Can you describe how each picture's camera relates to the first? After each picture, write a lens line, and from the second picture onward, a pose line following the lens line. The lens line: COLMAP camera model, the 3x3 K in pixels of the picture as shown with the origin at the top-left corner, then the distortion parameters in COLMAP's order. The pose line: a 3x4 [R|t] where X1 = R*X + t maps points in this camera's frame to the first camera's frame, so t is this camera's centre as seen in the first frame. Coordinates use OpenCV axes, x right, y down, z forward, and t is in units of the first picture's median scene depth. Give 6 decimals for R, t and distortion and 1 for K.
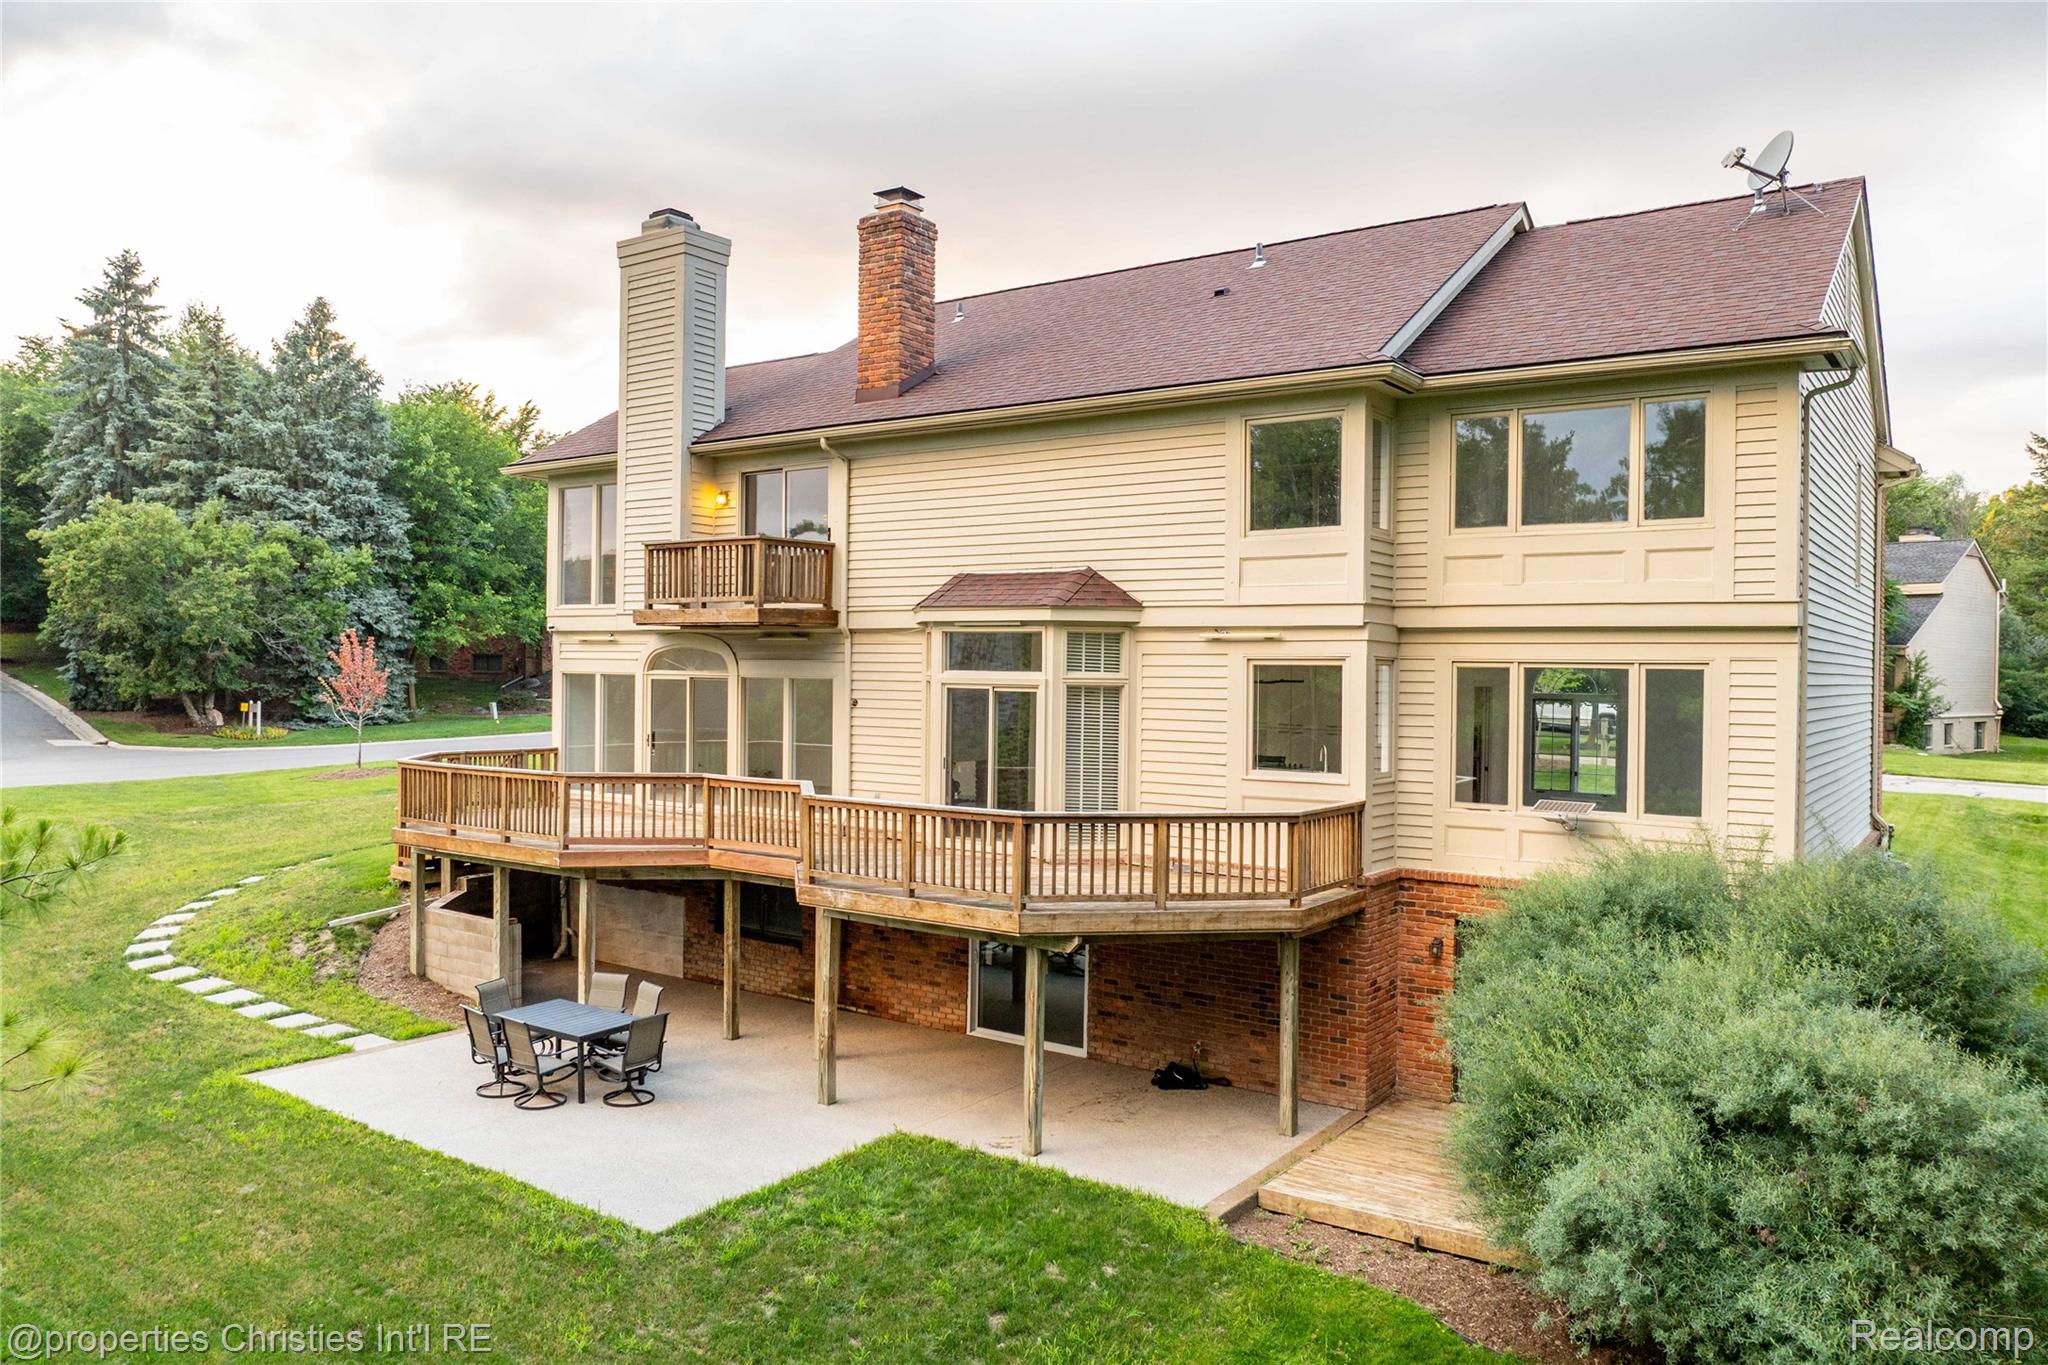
lens RADIAL K [[1444.6, 0, 1026.7], [0, 1444.6, 671.6], [0, 0, 1]] dist [-0.038163, 0.001945]
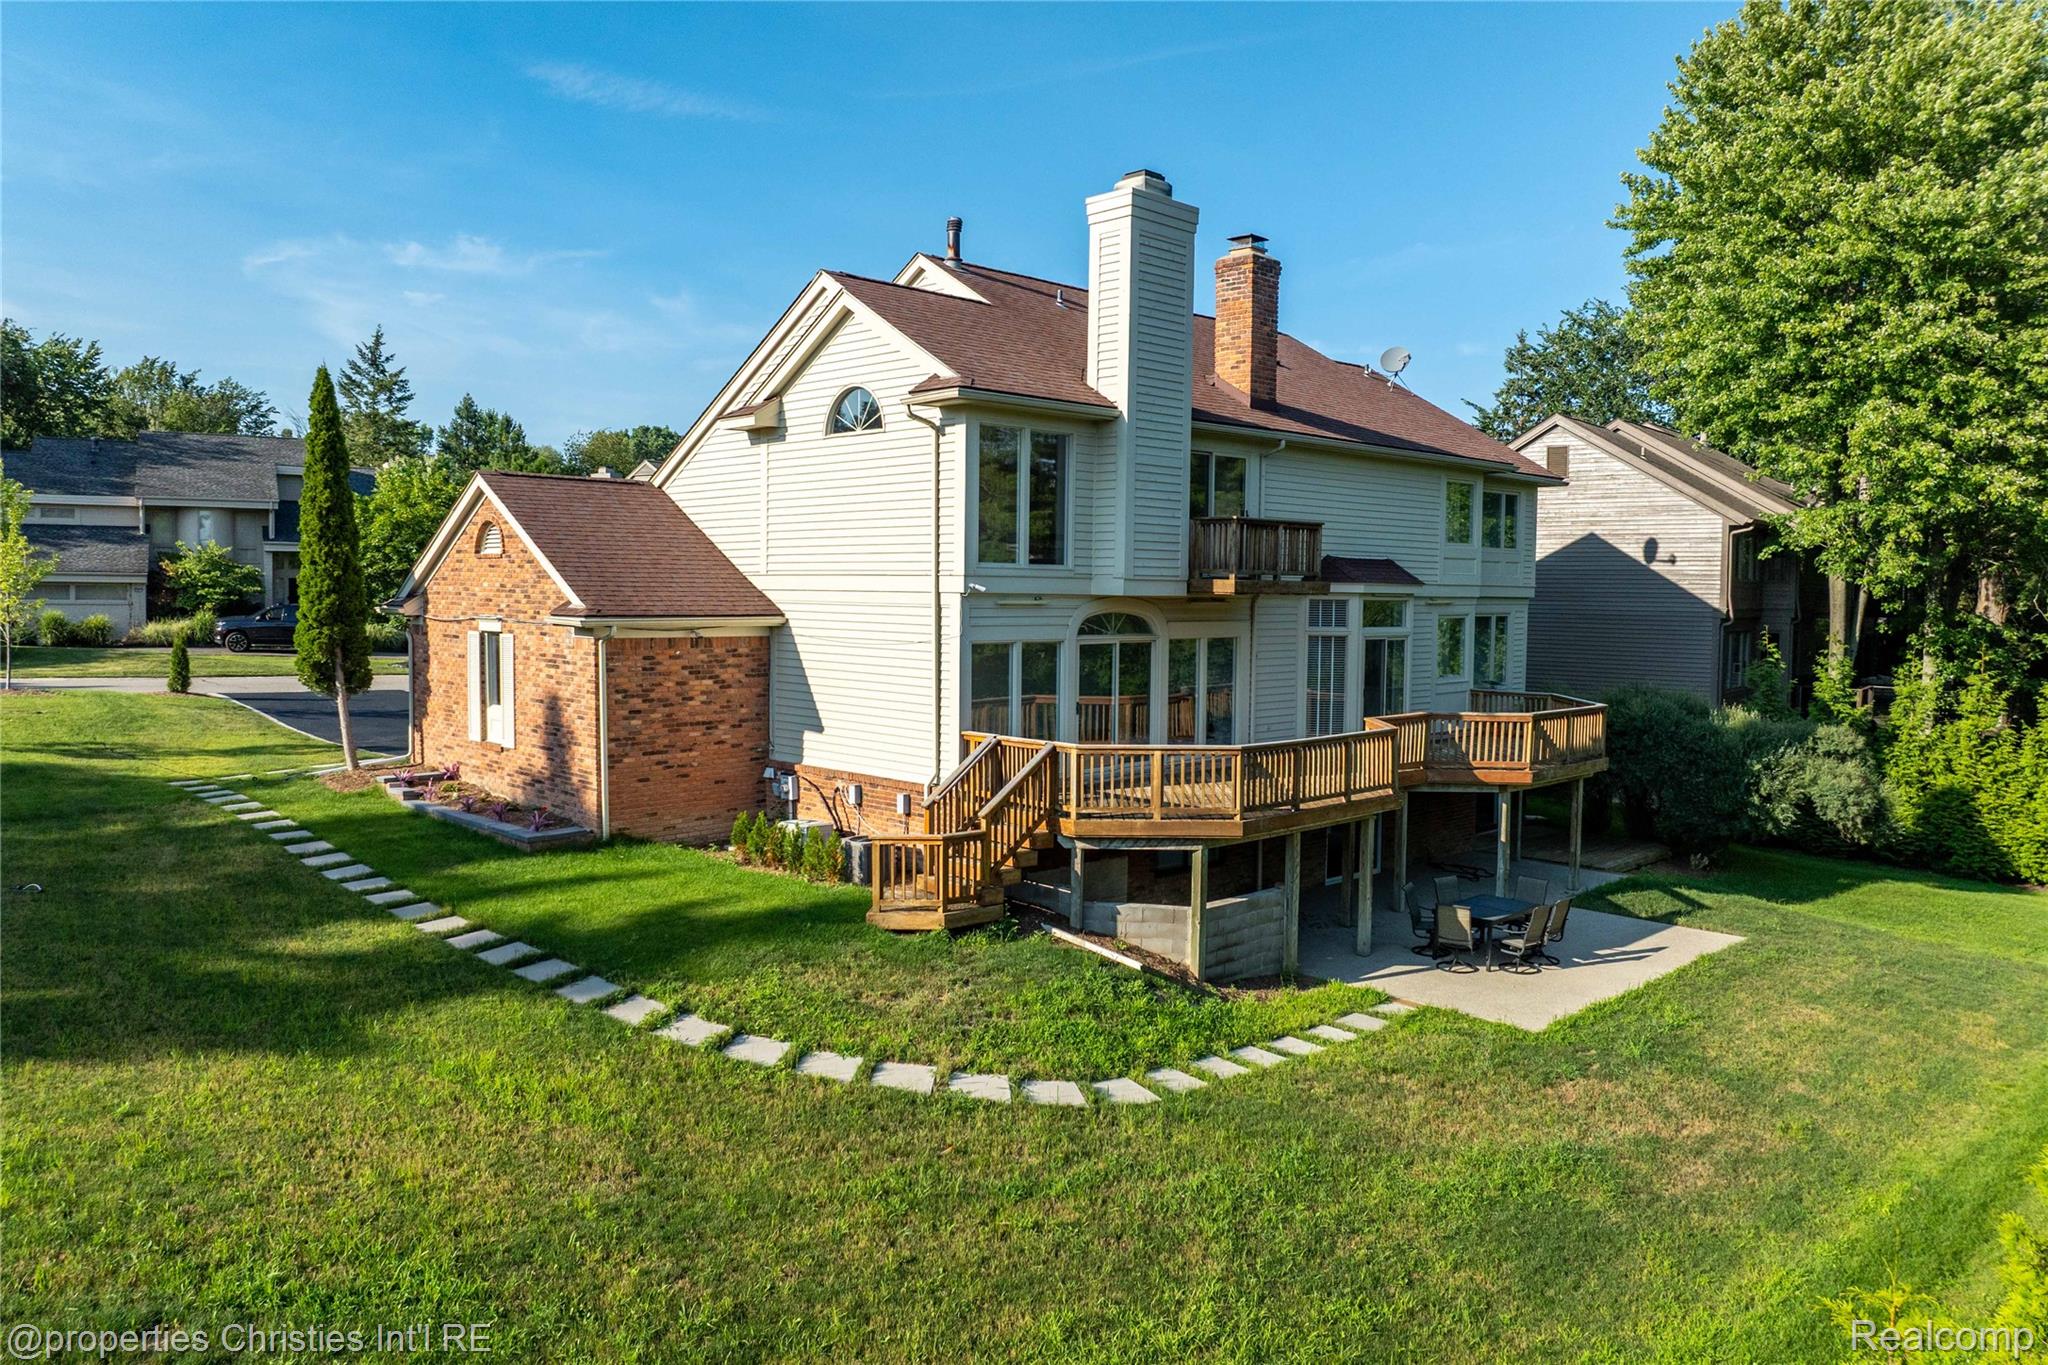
lens RADIAL K [[1444.6, 0, 1025.2], [0, 1444.6, 688.2], [0, 0, 1]] dist [-0.038163, 0.001945]
pose [[0.199191, -0.067417, 0.977639, -1.376174], [0.008508, 0.997712, 0.067068, -0.035856], [-0.979924, -0.005042, 0.199309, 0.963183]]
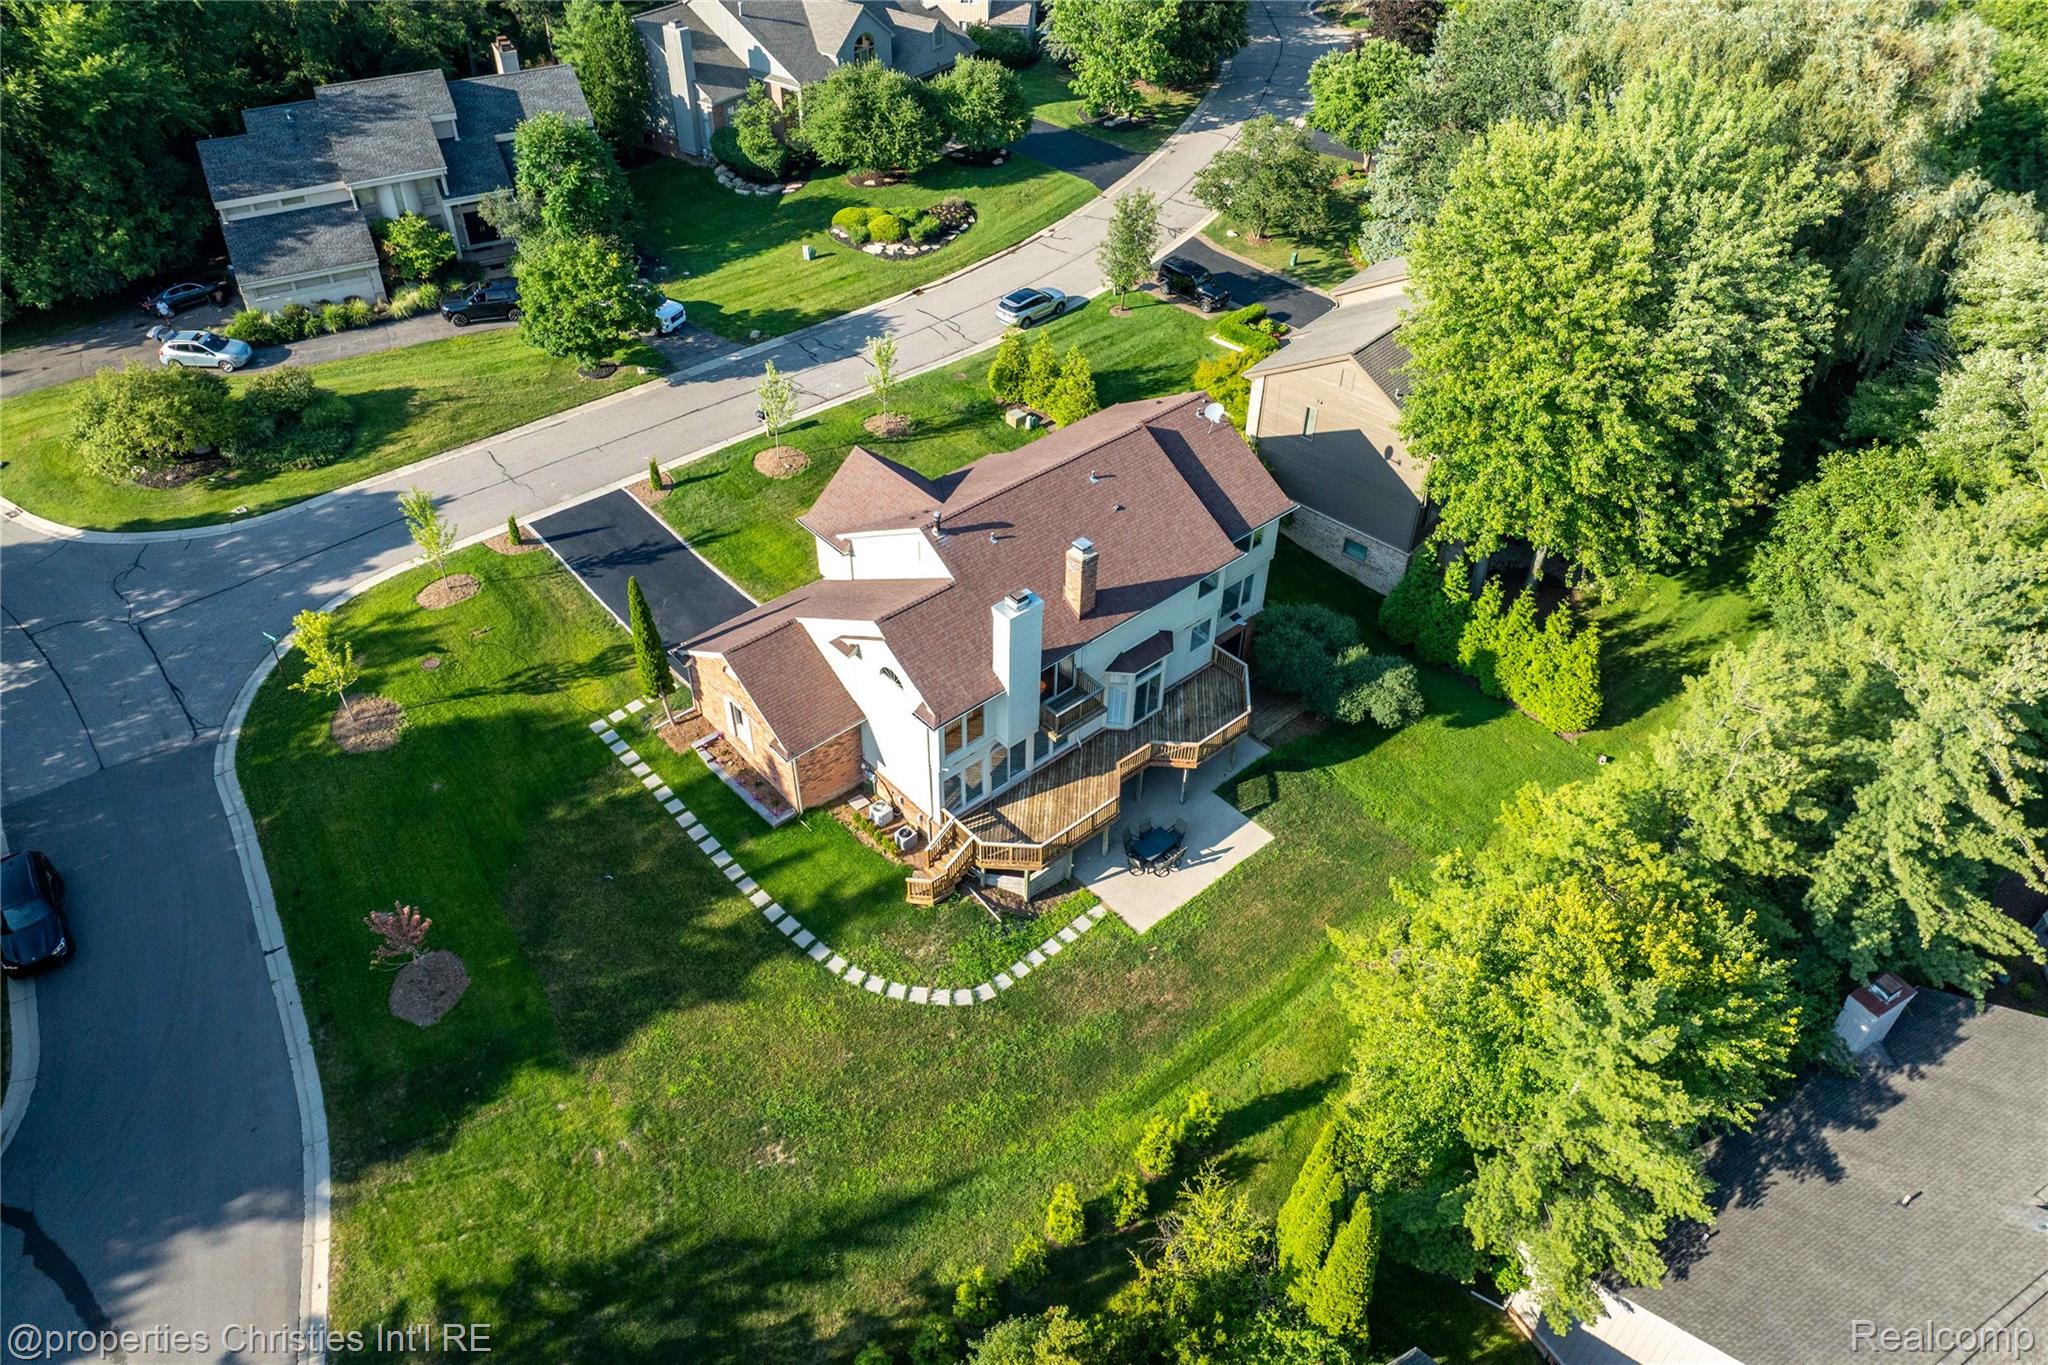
lens RADIAL K [[1444.6, 0, 1025.9], [0, 1444.6, 681.1], [0, 0, 1]] dist [-0.038163, 0.001945]
pose [[0.244300, -0.633003, 0.734591, -2.141338], [0.001995, 0.757872, 0.652401, -1.858009], [-0.969698, -0.157916, 0.186411, 0.602733]]
